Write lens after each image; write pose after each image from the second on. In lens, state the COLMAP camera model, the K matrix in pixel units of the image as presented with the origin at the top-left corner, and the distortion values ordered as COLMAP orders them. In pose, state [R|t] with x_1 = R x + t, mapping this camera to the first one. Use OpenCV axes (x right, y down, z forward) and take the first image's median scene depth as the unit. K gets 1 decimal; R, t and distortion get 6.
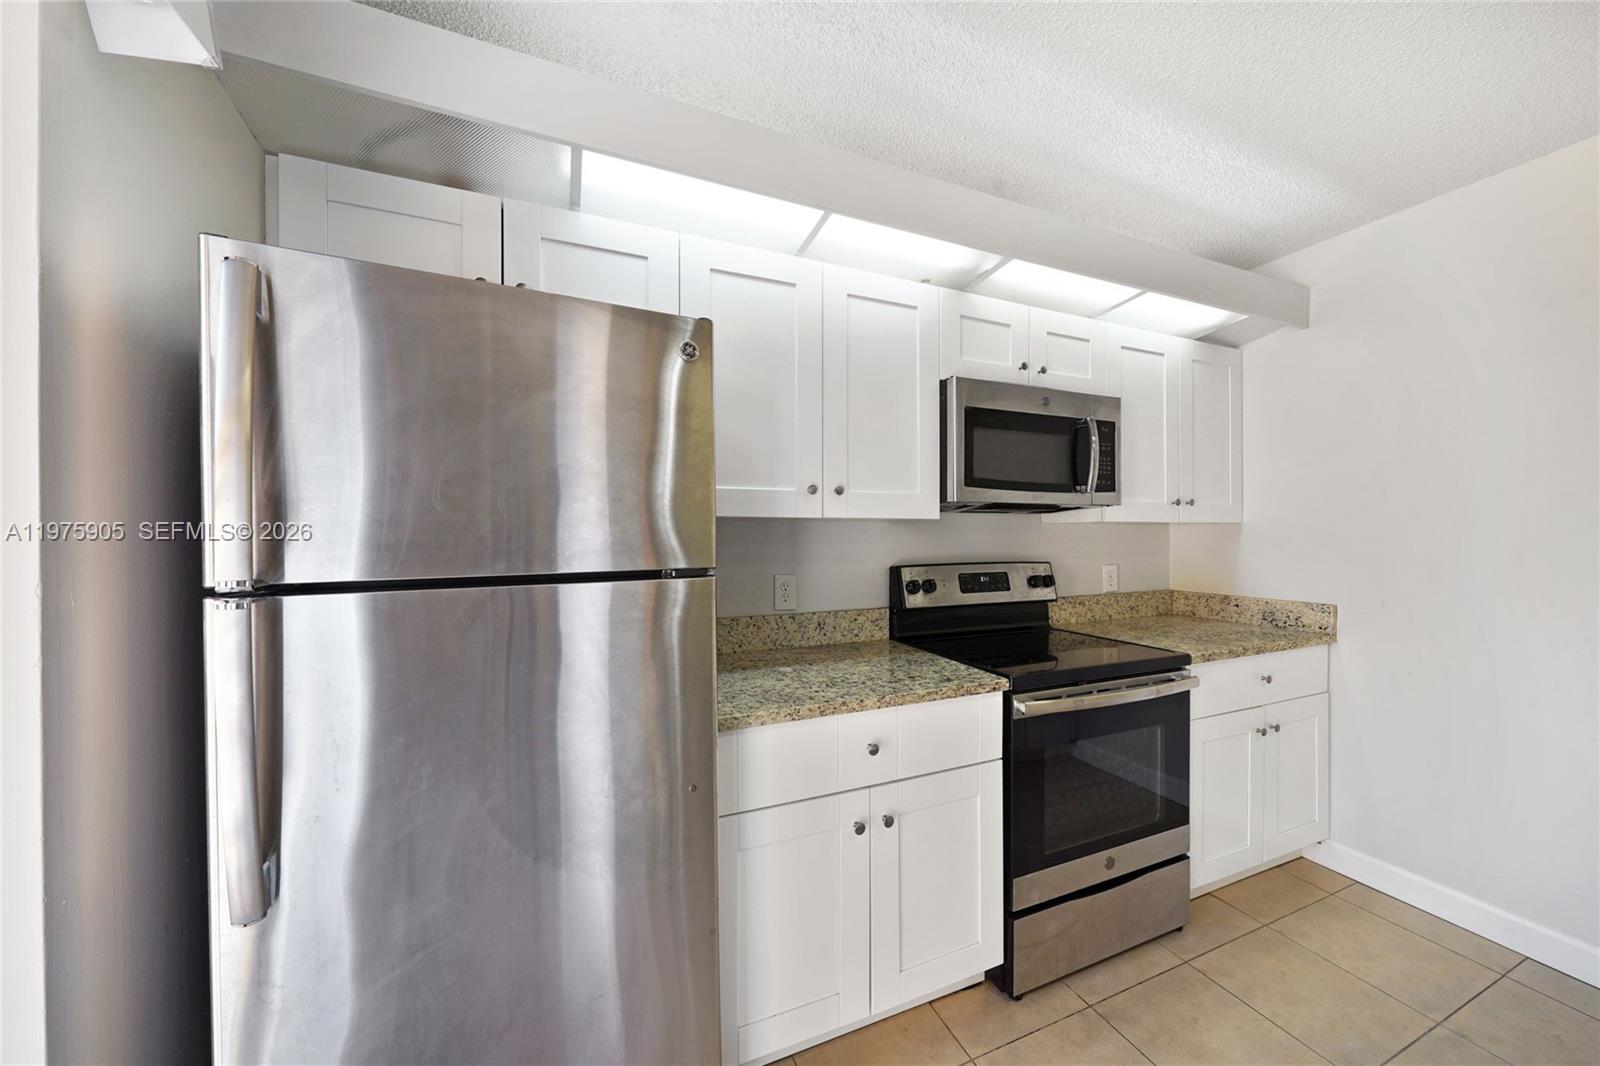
lens RADIAL K [[561.0, 0, 798.8], [0, 561.0, 527.6], [0, 0, 1]] dist [-0.000570, -0.000025]
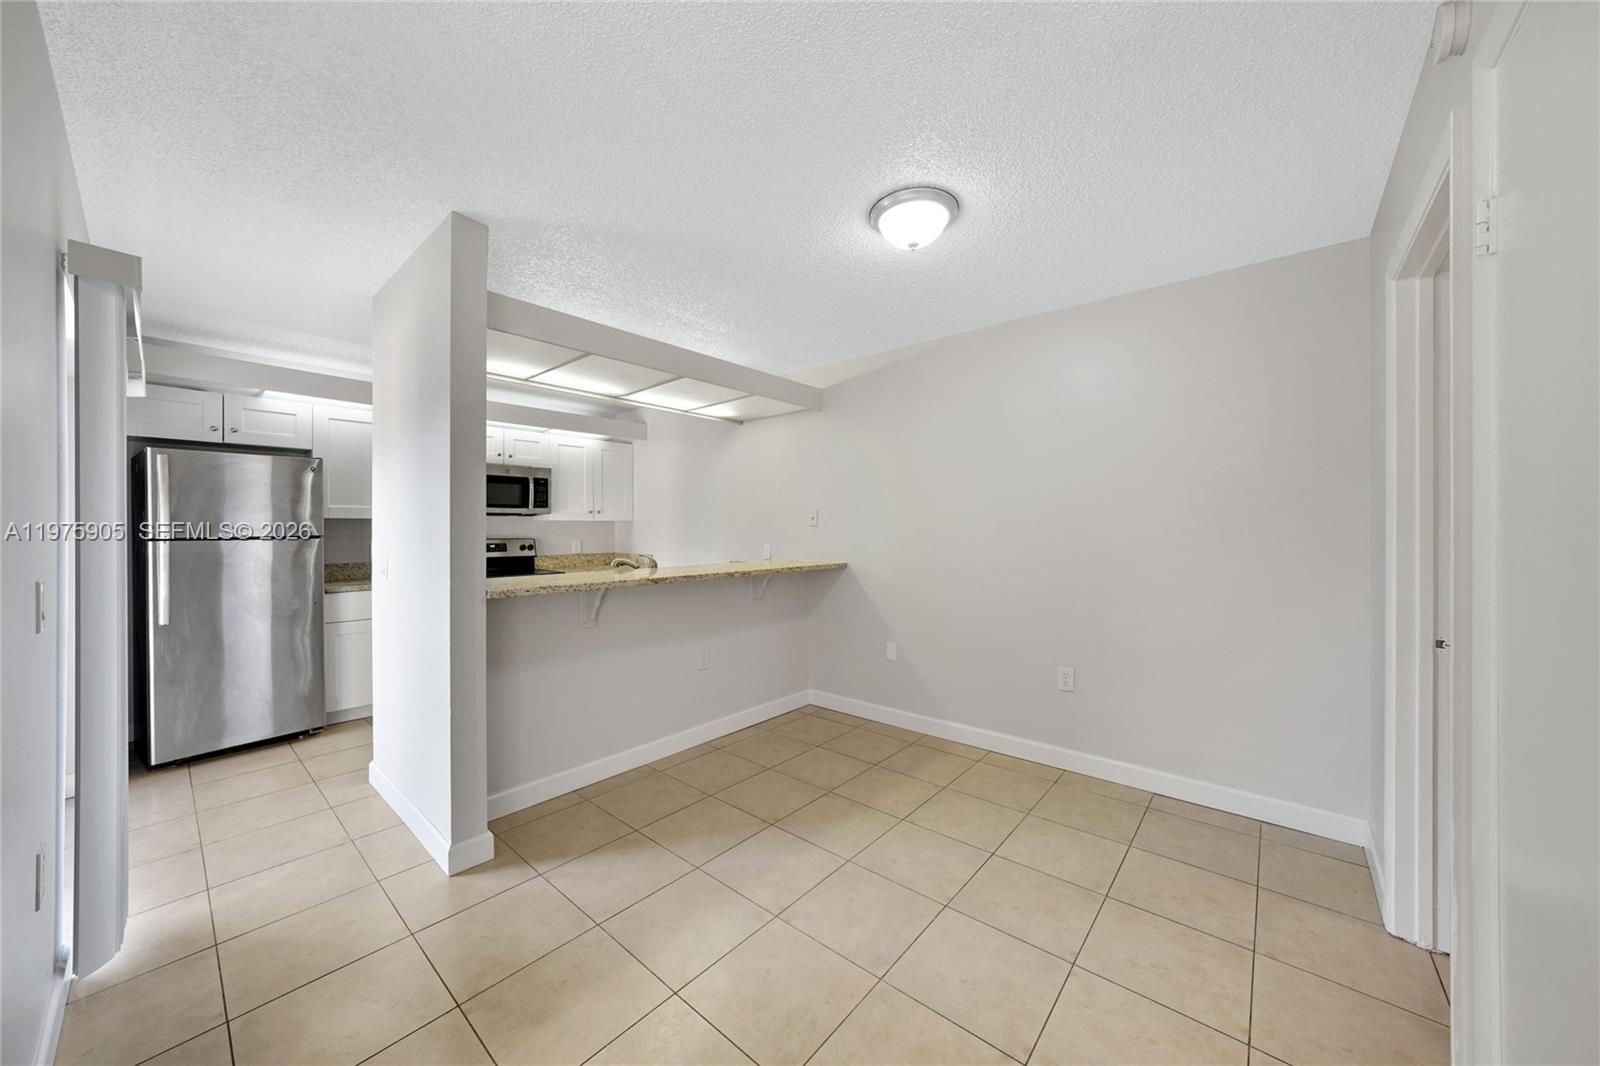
lens RADIAL K [[561.0, 0, 798.8], [0, 561.0, 527.6], [0, 0, 1]] dist [-0.000570, -0.000025]
pose [[0.894277, 0.001738, 0.447511, 0.460257], [-0.004812, 0.999972, 0.005732, 0.000937], [-0.447489, -0.007280, 0.894260, -1.641325]]
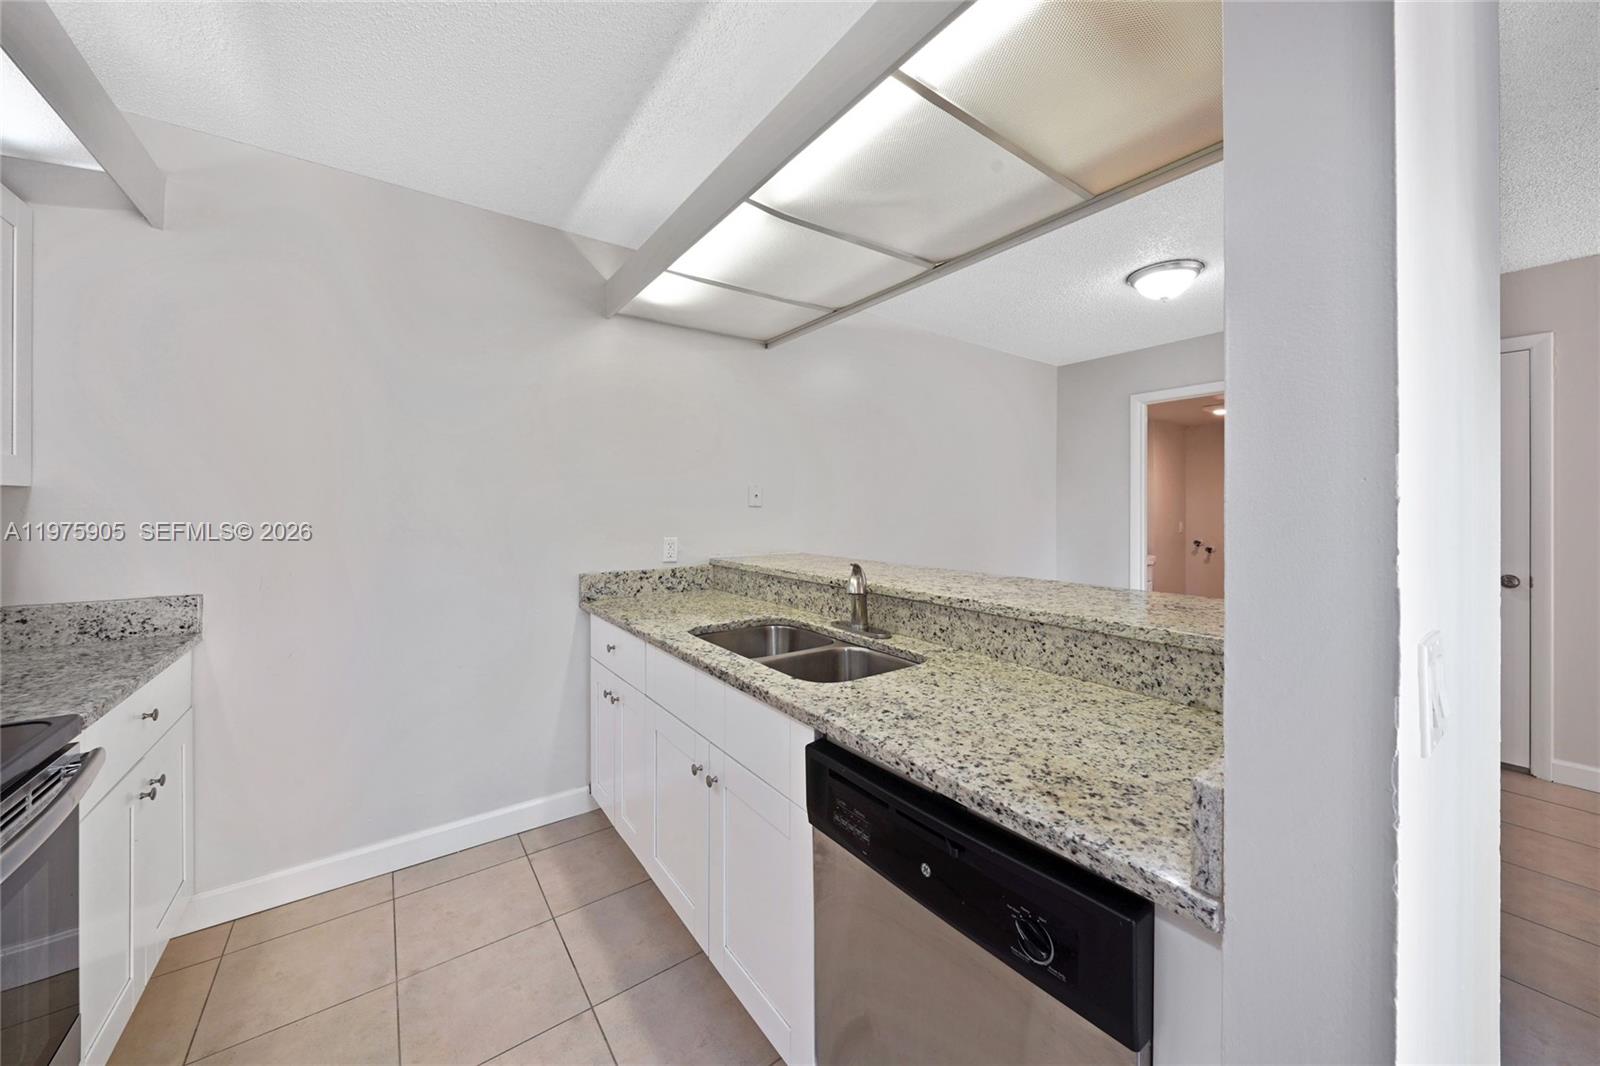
lens RADIAL K [[570.5, 0, 818.9], [0, 570.5, 507.7], [0, 0, 1]] dist [-0.000619, -0.000110]
pose [[-0.251327, 0.001626, 0.967901, -0.041644], [-0.009795, 0.999943, -0.004223, 0.010336], [-0.967853, -0.010542, -0.251297, 0.349982]]
